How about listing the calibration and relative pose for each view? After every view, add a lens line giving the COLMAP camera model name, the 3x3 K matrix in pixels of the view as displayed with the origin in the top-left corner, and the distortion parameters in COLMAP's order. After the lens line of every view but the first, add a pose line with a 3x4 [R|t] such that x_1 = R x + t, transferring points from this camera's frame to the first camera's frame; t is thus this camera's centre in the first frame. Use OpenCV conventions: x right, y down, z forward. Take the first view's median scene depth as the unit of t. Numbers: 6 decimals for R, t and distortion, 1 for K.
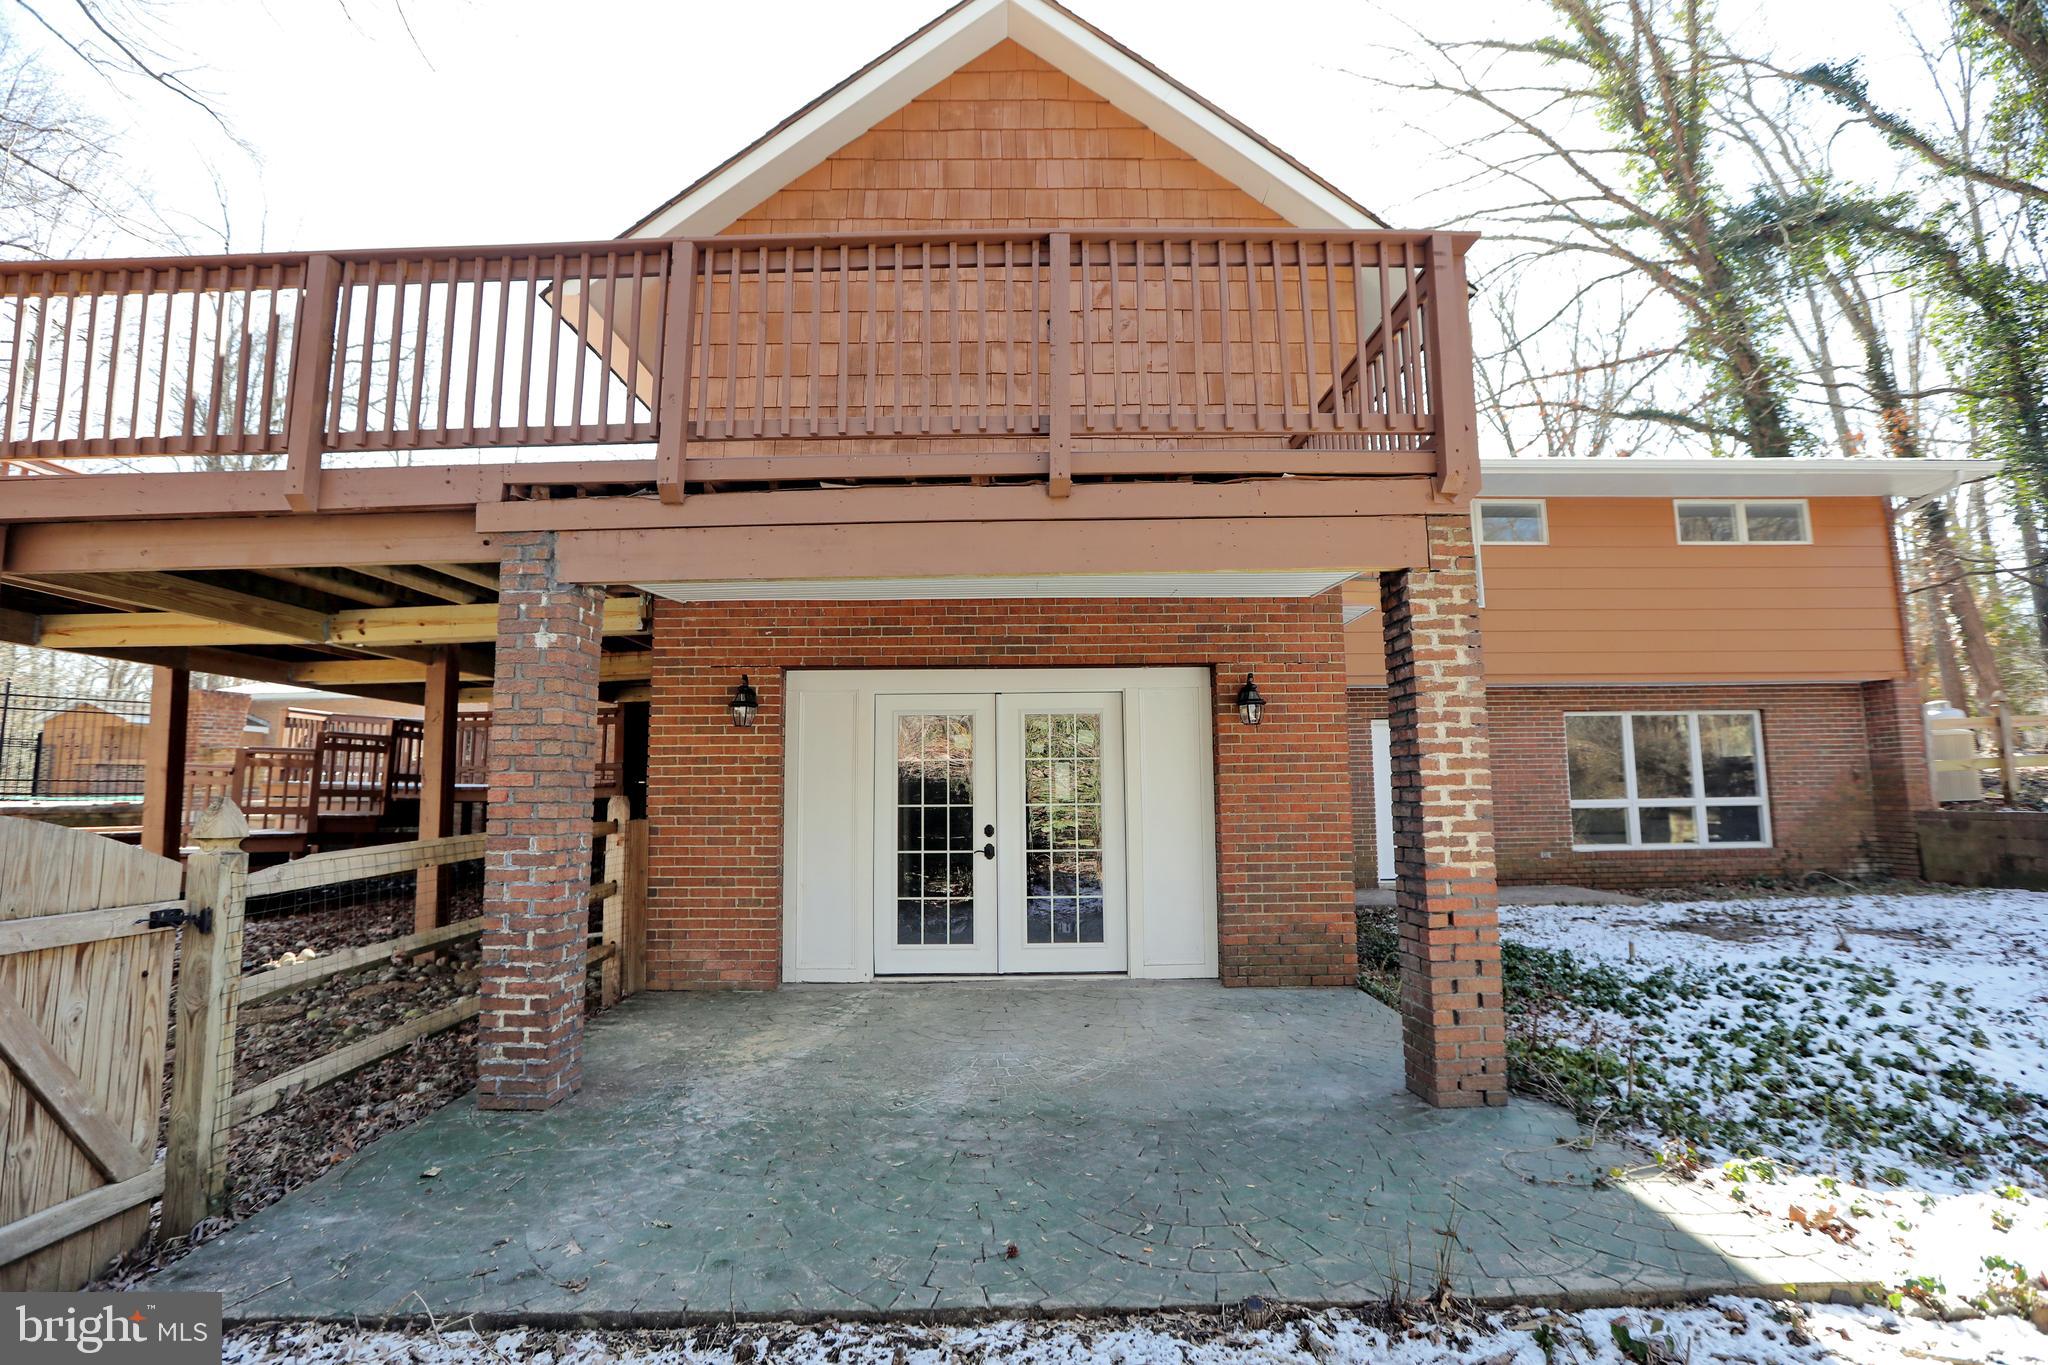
lens RADIAL K [[954.5, 0, 1013.8], [0, 954.5, 686.7], [0, 0, 1]] dist [-0.057016, 0.021222]
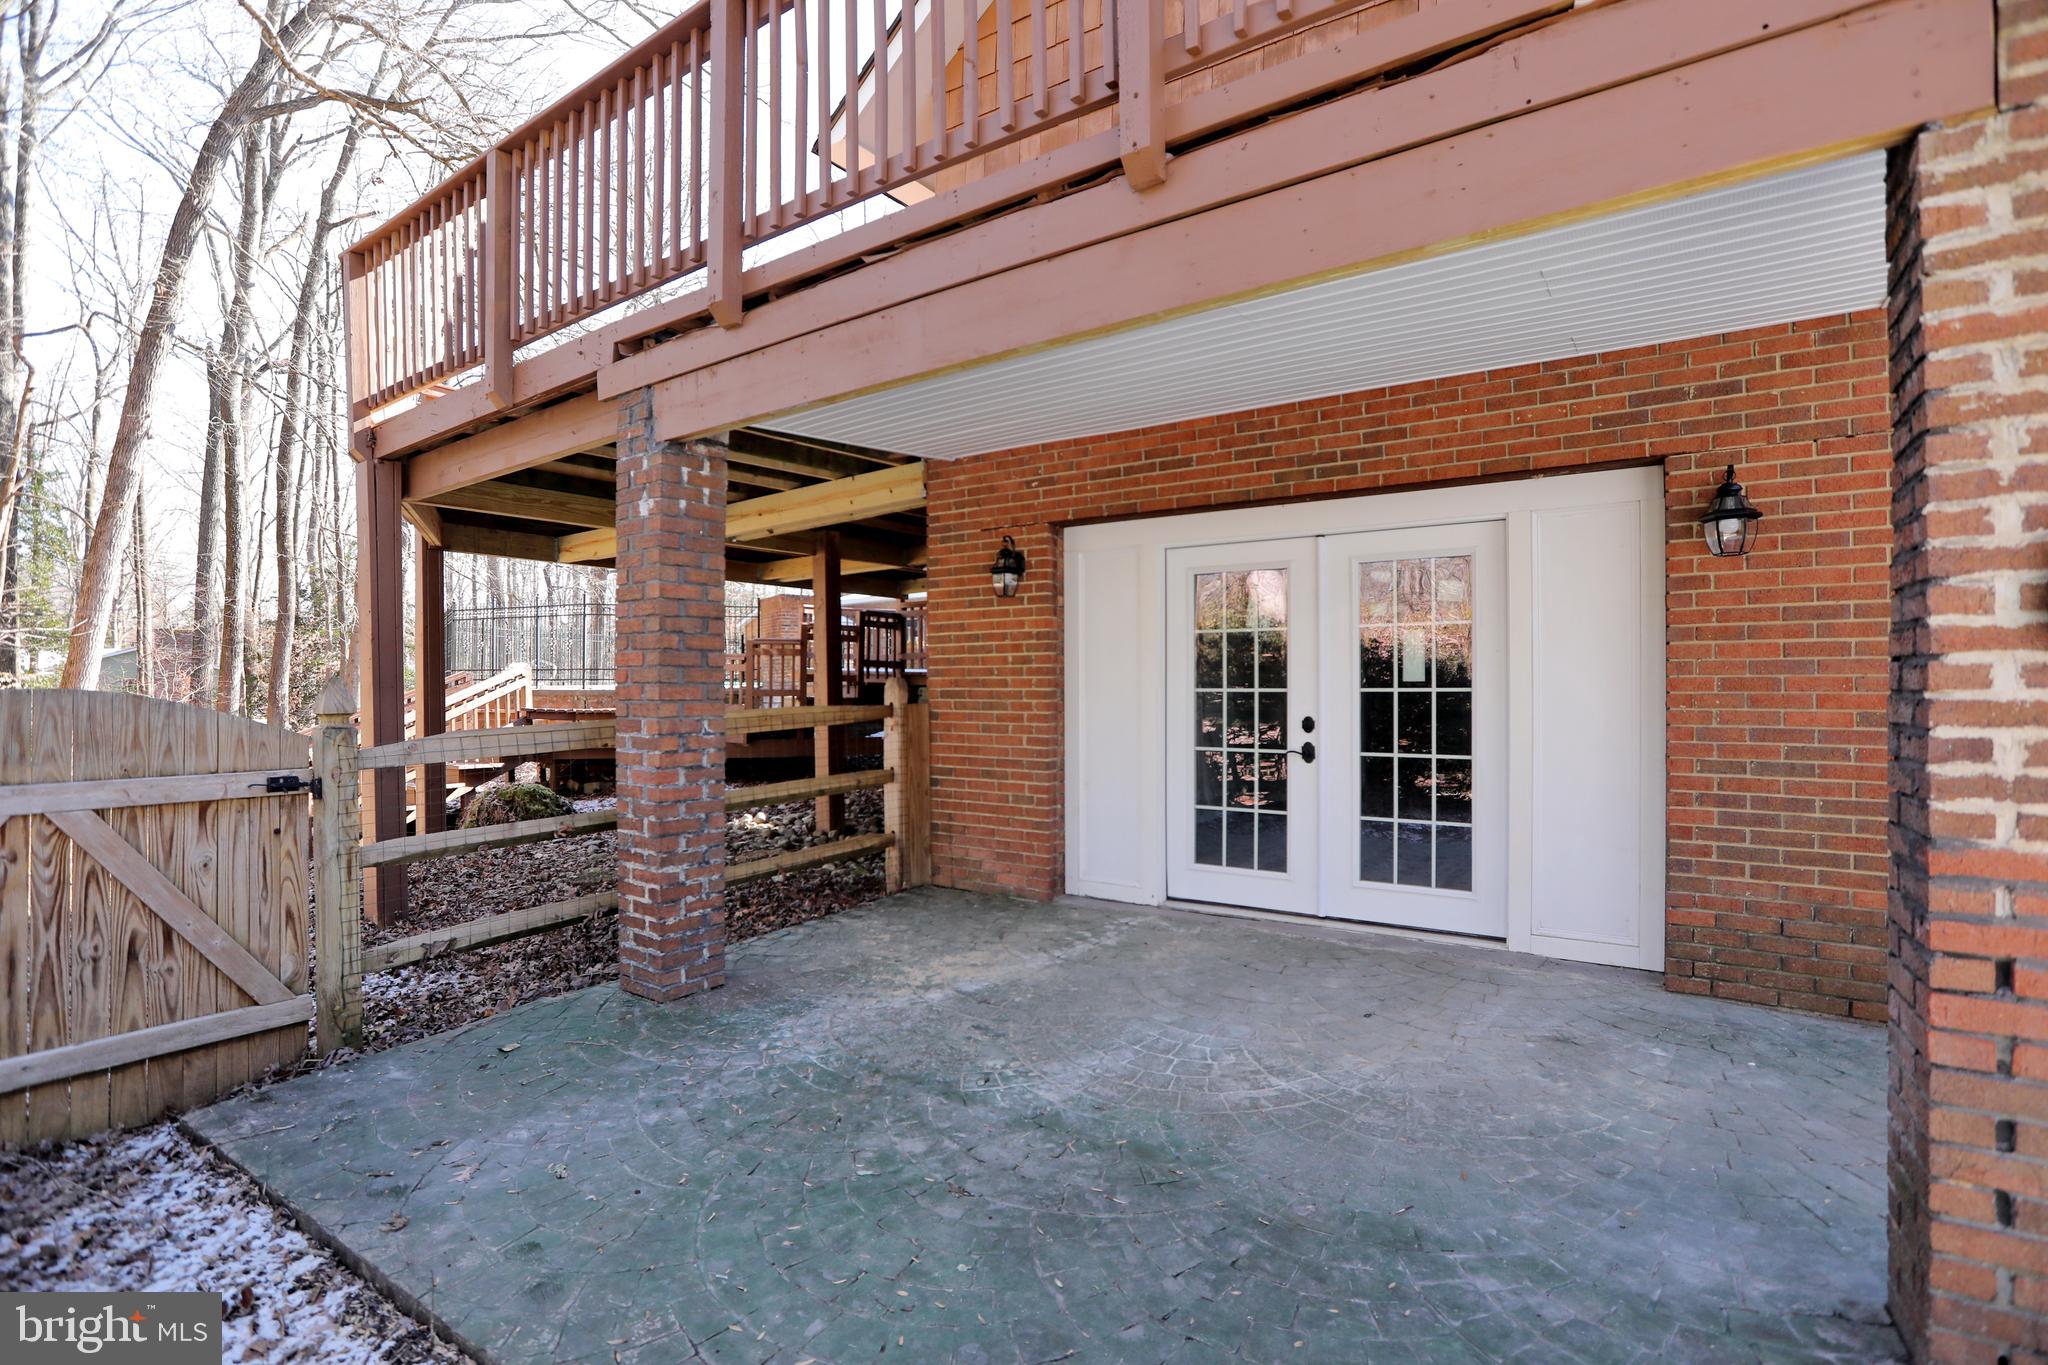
lens RADIAL K [[968.8, 0, 1024.0], [0, 968.8, 682.5], [0, 0, 1]] dist [-0.061556, 0.029850]
pose [[0.820340, 0.004682, -0.571857, 0.228961], [0.060781, 0.993589, 0.095326, 0.036266], [0.568637, -0.112958, 0.814796, 0.288026]]
